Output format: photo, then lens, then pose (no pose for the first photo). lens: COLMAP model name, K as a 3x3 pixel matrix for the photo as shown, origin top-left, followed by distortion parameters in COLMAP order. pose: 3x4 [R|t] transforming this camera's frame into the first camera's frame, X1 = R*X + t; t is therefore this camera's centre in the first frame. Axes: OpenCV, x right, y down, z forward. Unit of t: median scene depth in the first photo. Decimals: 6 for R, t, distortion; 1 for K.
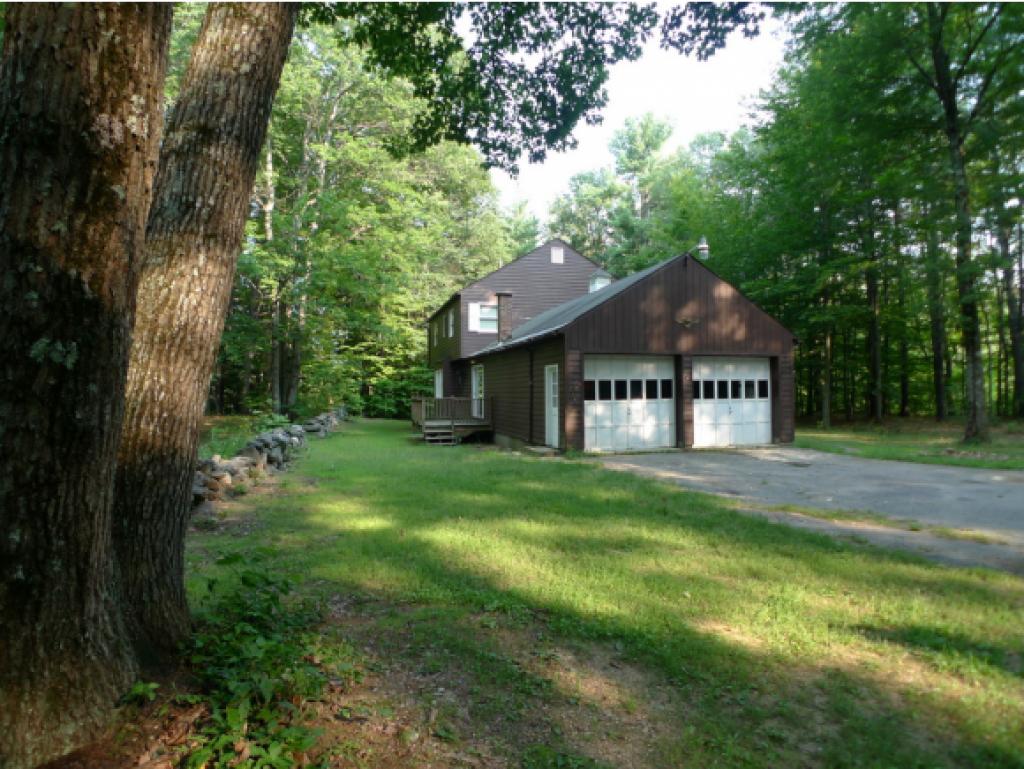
lens RADIAL K [[572.3, 0, 507.1], [0, 572.3, 382.6], [0, 0, 1]] dist [-0.089851, 0.018271]
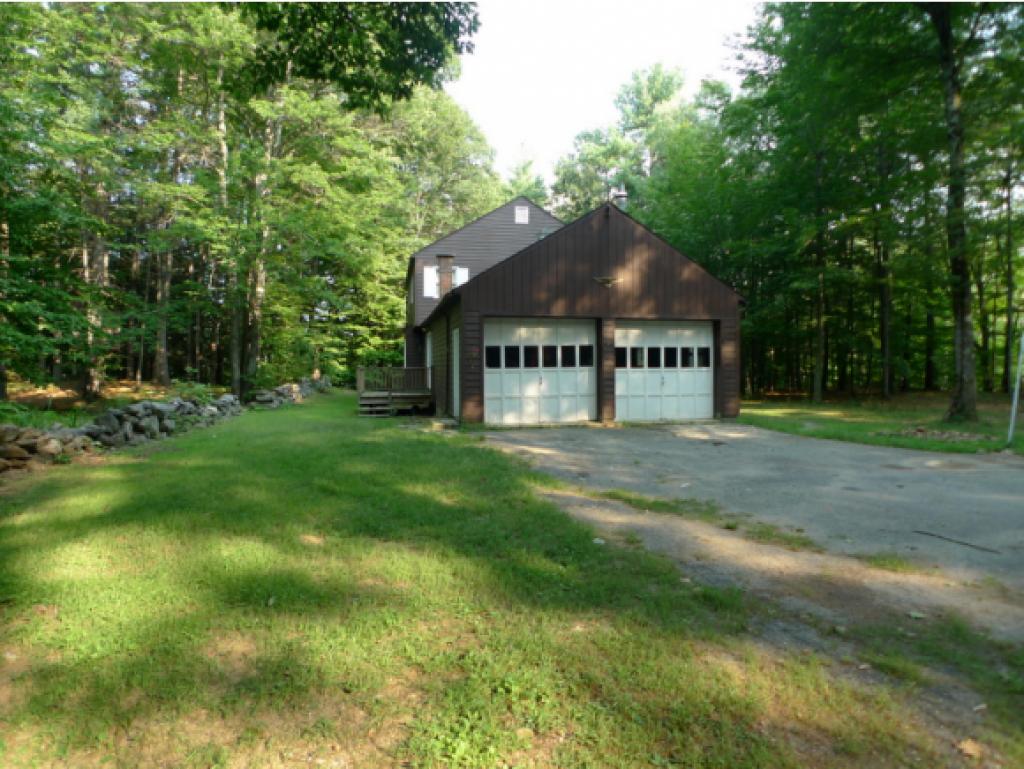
lens RADIAL K [[586.0, 0, 511.9], [0, 586.0, 380.0], [0, 0, 1]] dist [-0.079925, 0.001804]
pose [[0.998497, 0.004254, -0.054646, 0.127788], [-0.001987, 0.999138, 0.041471, 0.006393], [0.054775, -0.041300, 0.997644, 0.041803]]
